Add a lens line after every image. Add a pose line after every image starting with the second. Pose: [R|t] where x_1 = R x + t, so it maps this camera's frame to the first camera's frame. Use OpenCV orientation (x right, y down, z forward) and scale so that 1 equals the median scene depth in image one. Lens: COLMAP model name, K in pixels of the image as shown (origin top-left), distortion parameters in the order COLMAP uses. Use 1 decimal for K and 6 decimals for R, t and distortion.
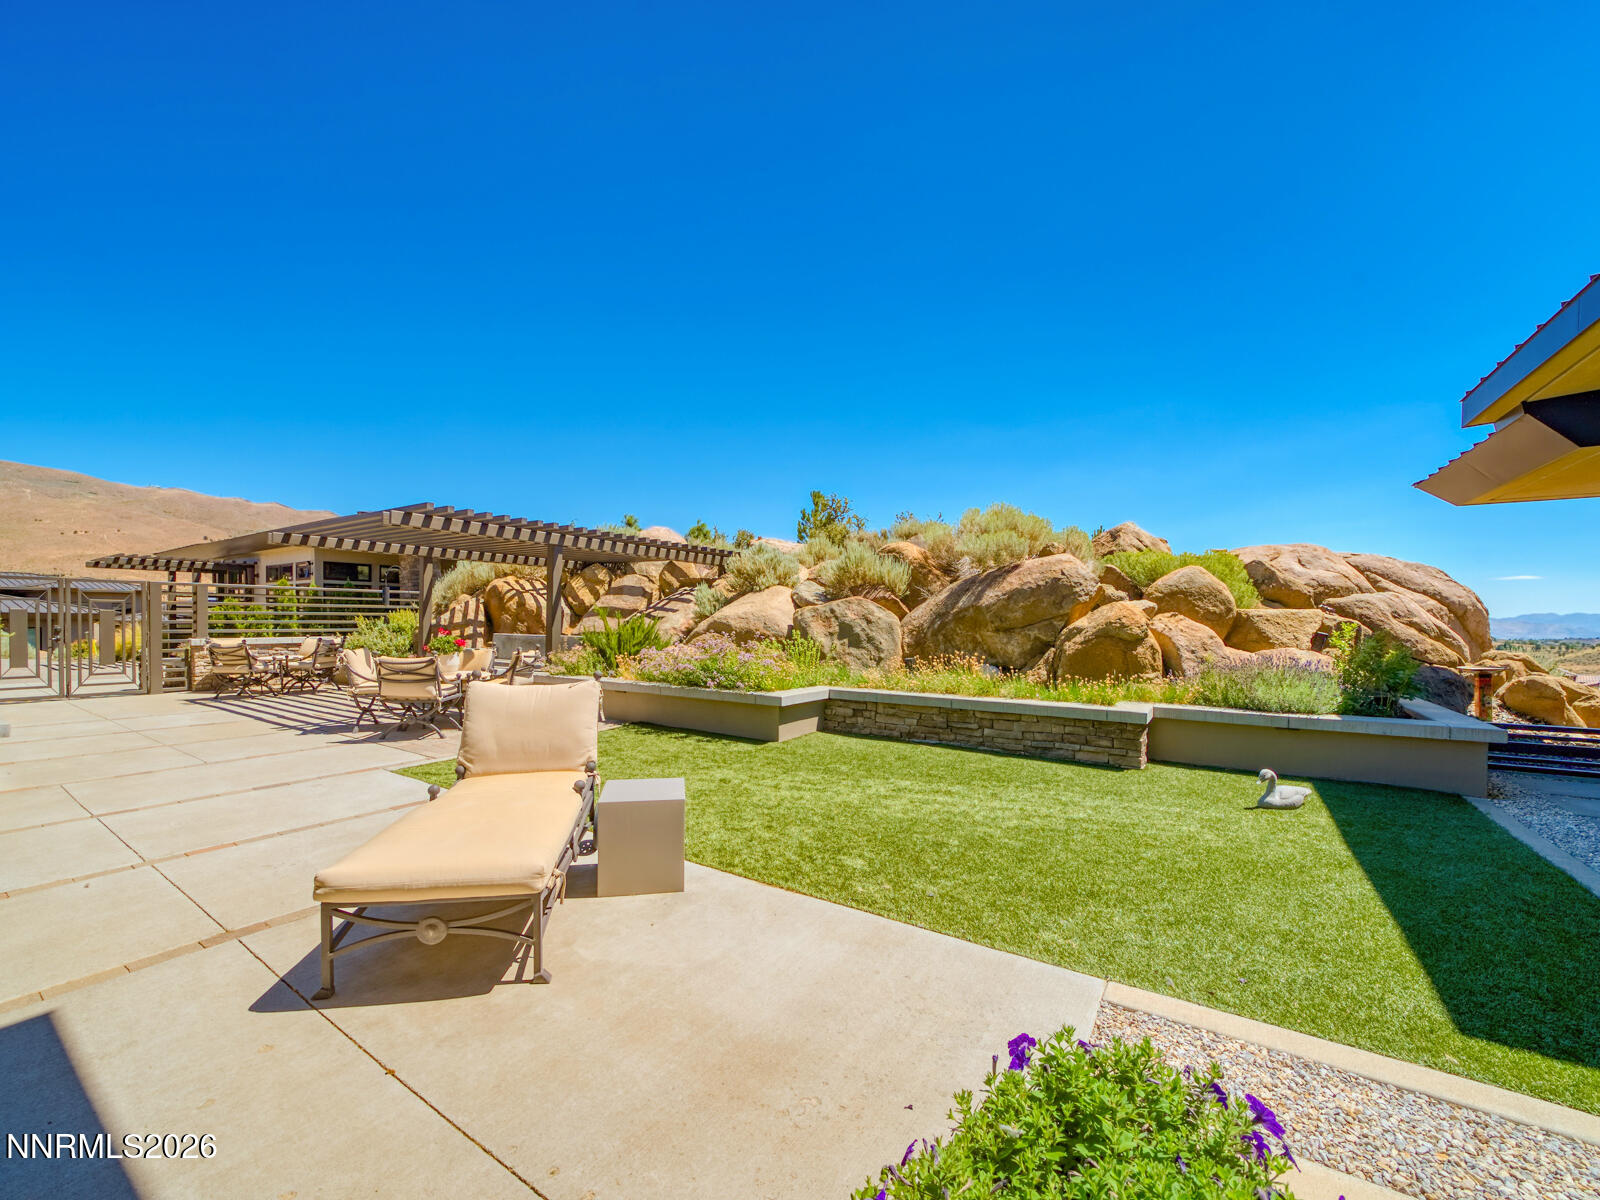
lens RADIAL K [[644.5, 0, 799.4], [0, 644.5, 612.9], [0, 0, 1]] dist [-0.018477, -0.000301]
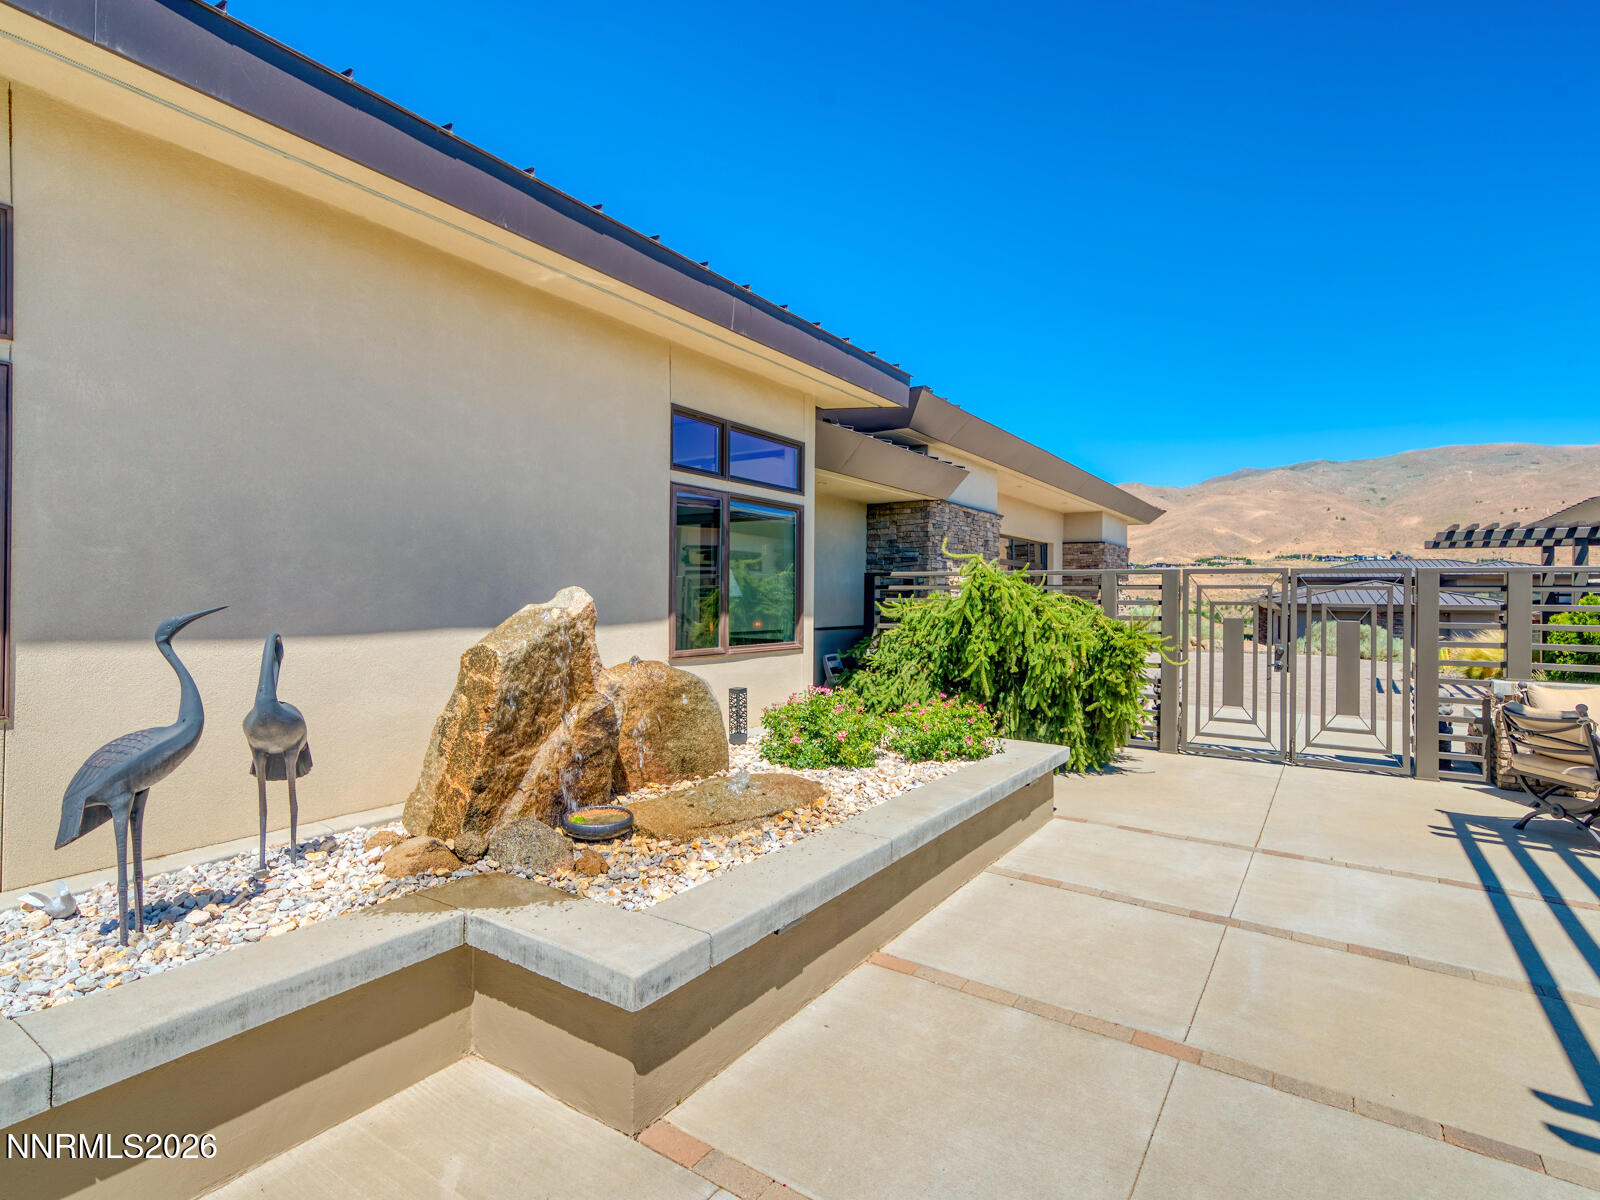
lens RADIAL K [[782.4, 0, 795.6], [0, 782.4, 603.5], [0, 0, 1]] dist [0.002066, 0.000182]
pose [[-0.029631, 0.004039, -0.999553, -0.202987], [0.000650, 0.999992, 0.004021, -0.013645], [0.999561, -0.000530, -0.029633, 0.287819]]
